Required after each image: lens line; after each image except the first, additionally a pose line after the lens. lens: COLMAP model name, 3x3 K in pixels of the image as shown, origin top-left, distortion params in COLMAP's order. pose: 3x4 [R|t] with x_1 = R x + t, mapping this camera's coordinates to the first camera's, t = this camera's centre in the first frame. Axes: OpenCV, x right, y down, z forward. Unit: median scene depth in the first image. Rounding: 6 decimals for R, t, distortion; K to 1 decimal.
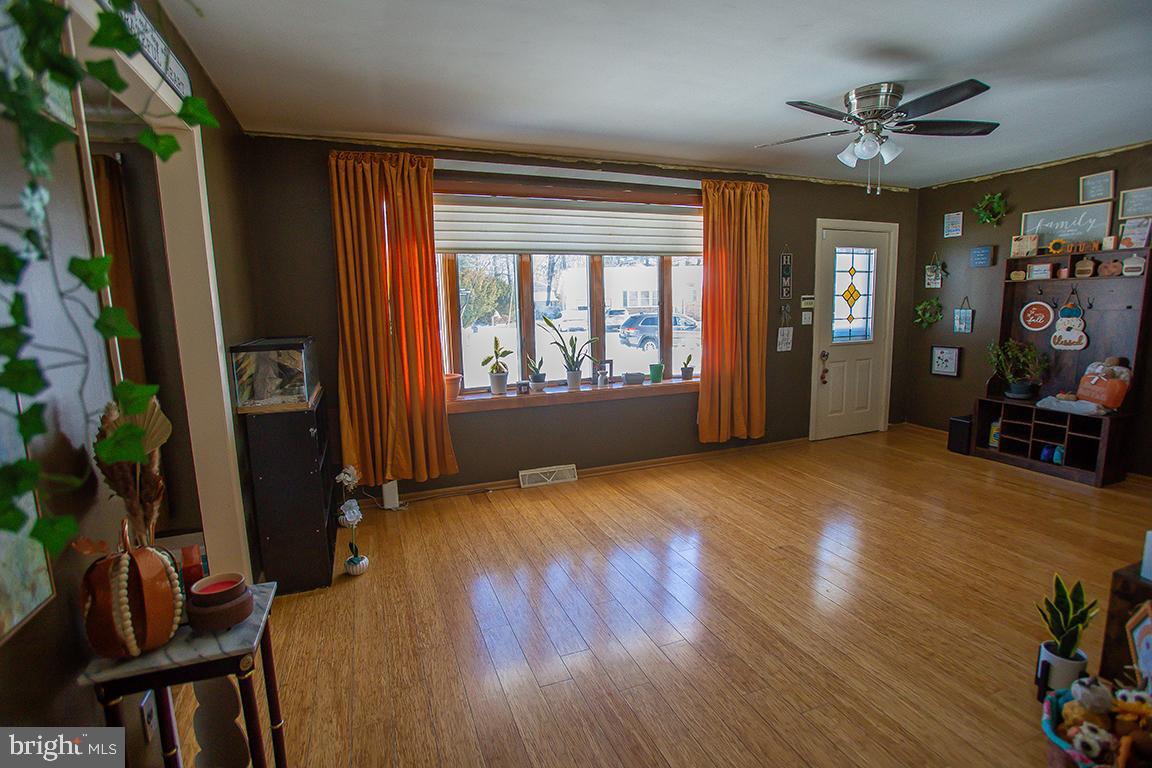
lens RADIAL K [[537.7, 0, 577.8], [0, 537.7, 384.6], [0, 0, 1]] dist [-0.075048, 0.034956]
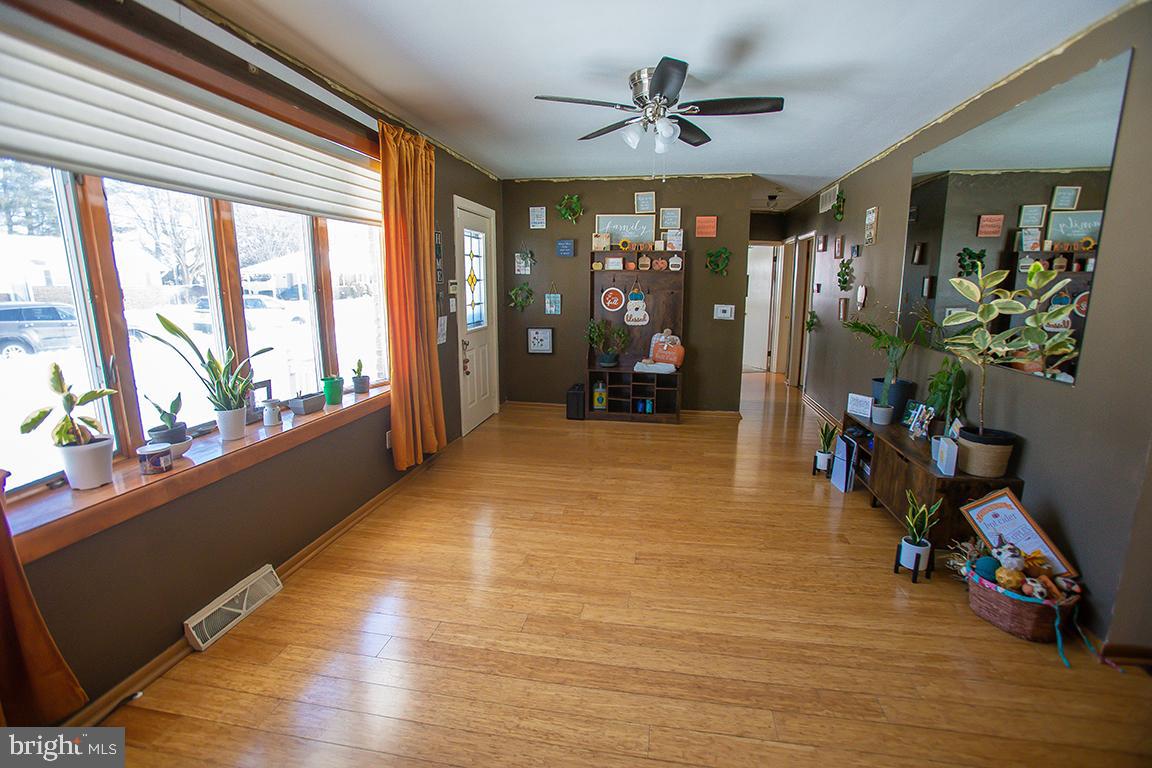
lens RADIAL K [[537.7, 0, 577.8], [0, 537.7, 384.6], [0, 0, 1]] dist [-0.075048, 0.034956]
pose [[0.532691, -0.140081, 0.834636, -0.271722], [0.115764, 0.988997, 0.092104, -0.059286], [-0.838355, 0.047558, 0.543046, 0.385768]]
